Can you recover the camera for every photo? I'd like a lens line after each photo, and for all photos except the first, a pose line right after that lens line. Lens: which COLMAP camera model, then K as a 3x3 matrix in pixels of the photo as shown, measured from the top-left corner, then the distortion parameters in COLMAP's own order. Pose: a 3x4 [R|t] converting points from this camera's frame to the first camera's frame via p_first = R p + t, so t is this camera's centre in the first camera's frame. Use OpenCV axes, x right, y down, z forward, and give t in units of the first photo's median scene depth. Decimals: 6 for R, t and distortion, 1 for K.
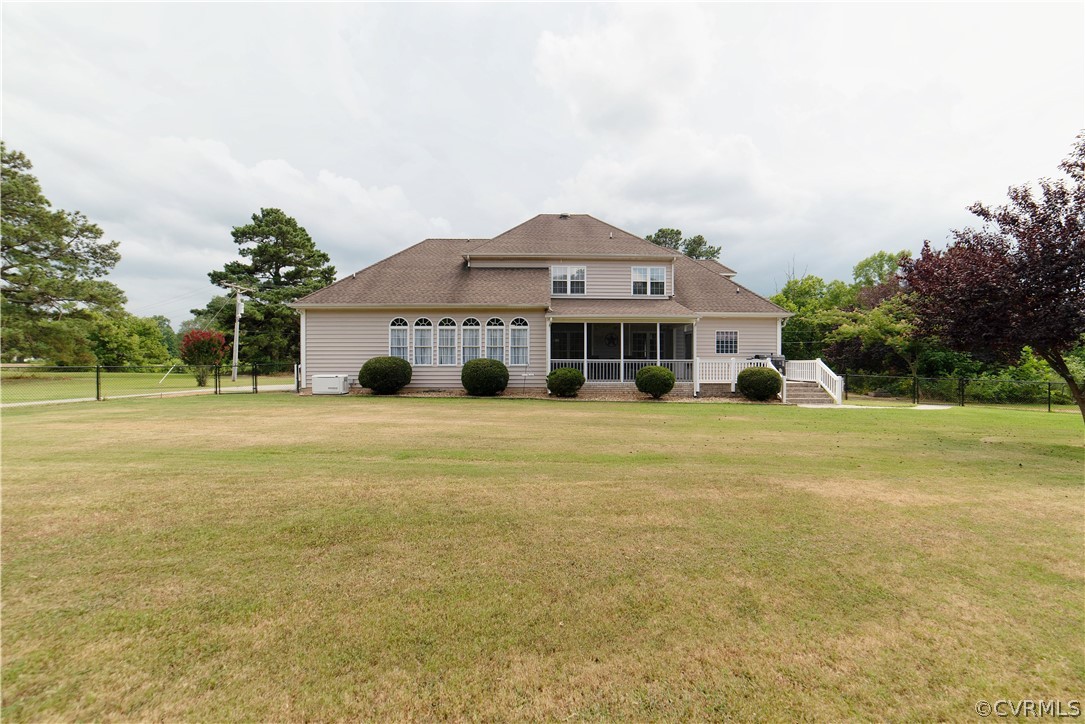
lens RADIAL K [[420.3, 0, 542.5], [0, 420.3, 362.0], [0, 0, 1]] dist [-0.023867, 0.011432]
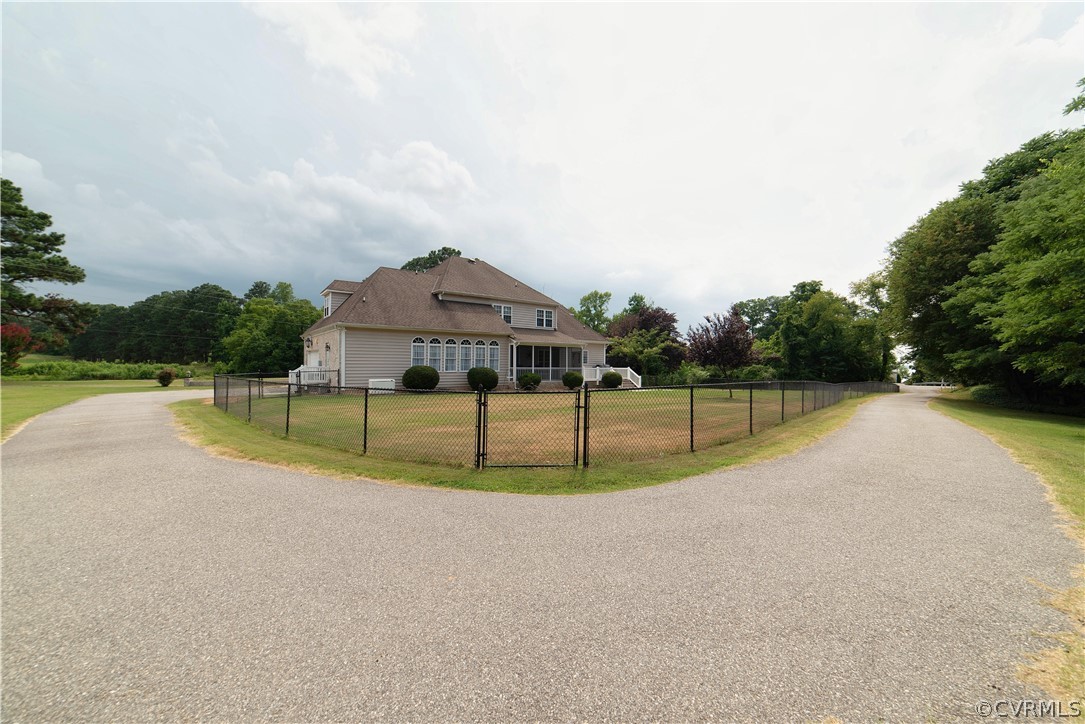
lens RADIAL K [[420.3, 0, 542.5], [0, 420.3, 362.0], [0, 0, 1]] dist [-0.023867, 0.011432]
pose [[0.806963, 0.008838, 0.590536, -0.823108], [-0.008179, 0.999959, -0.003789, -0.021855], [-0.590545, -0.001772, 0.807002, -0.351614]]
